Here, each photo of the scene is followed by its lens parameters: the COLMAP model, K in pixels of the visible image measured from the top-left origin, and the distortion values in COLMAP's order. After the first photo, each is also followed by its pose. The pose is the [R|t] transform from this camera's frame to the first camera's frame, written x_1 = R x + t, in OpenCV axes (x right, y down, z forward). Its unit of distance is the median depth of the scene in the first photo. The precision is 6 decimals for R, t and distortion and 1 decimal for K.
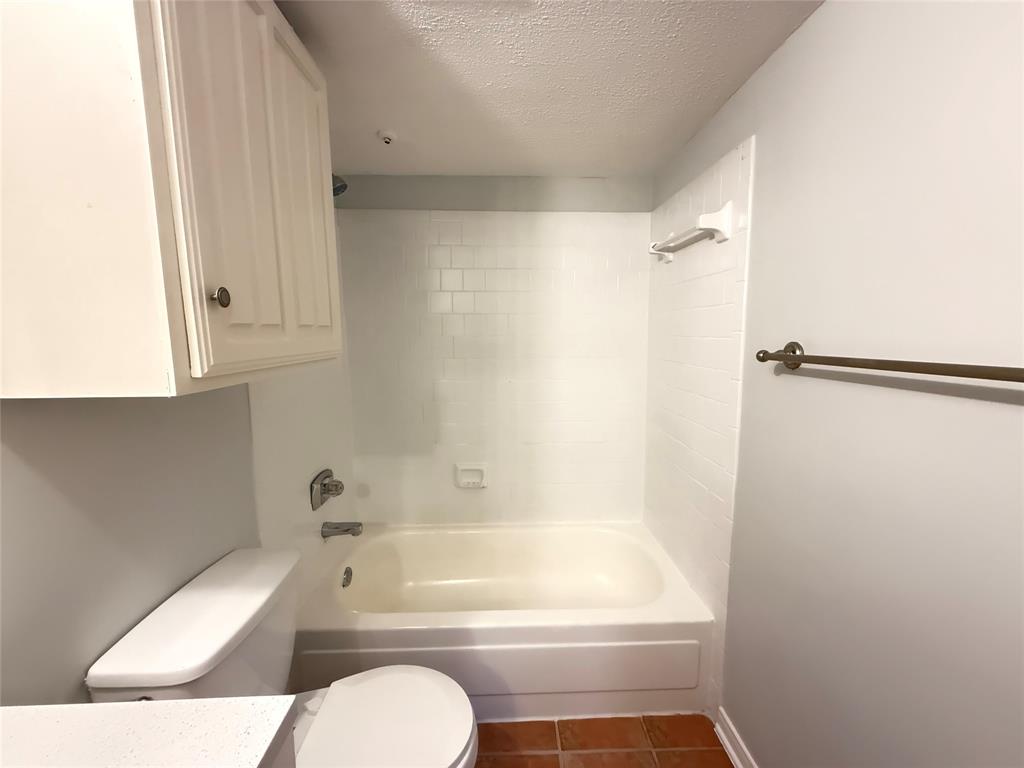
lens RADIAL K [[409.0, 0, 510.2], [0, 409.0, 382.3], [0, 0, 1]] dist [-0.002335, 0.000465]
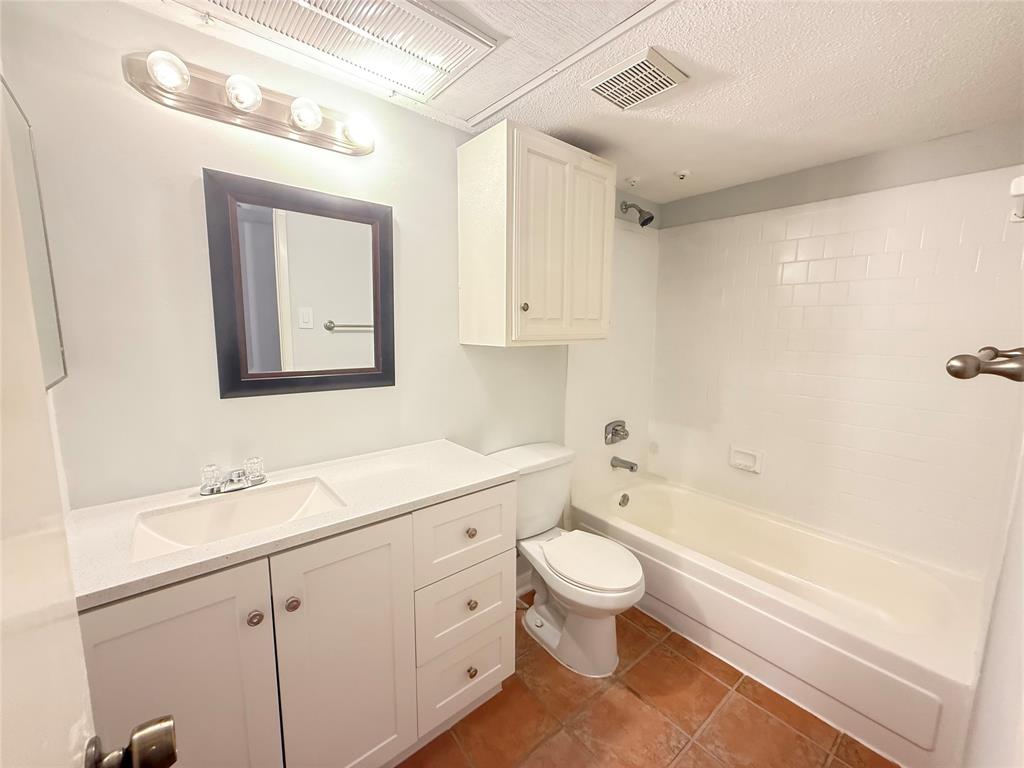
lens RADIAL K [[409.0, 0, 517.8], [0, 409.0, 384.0], [0, 0, 1]] dist [-0.002335, 0.000465]
pose [[0.615261, 0.112665, -0.780231, 0.432343], [-0.103841, 0.992693, 0.061460, 0.034678], [0.781454, 0.043206, 0.622465, -0.176193]]
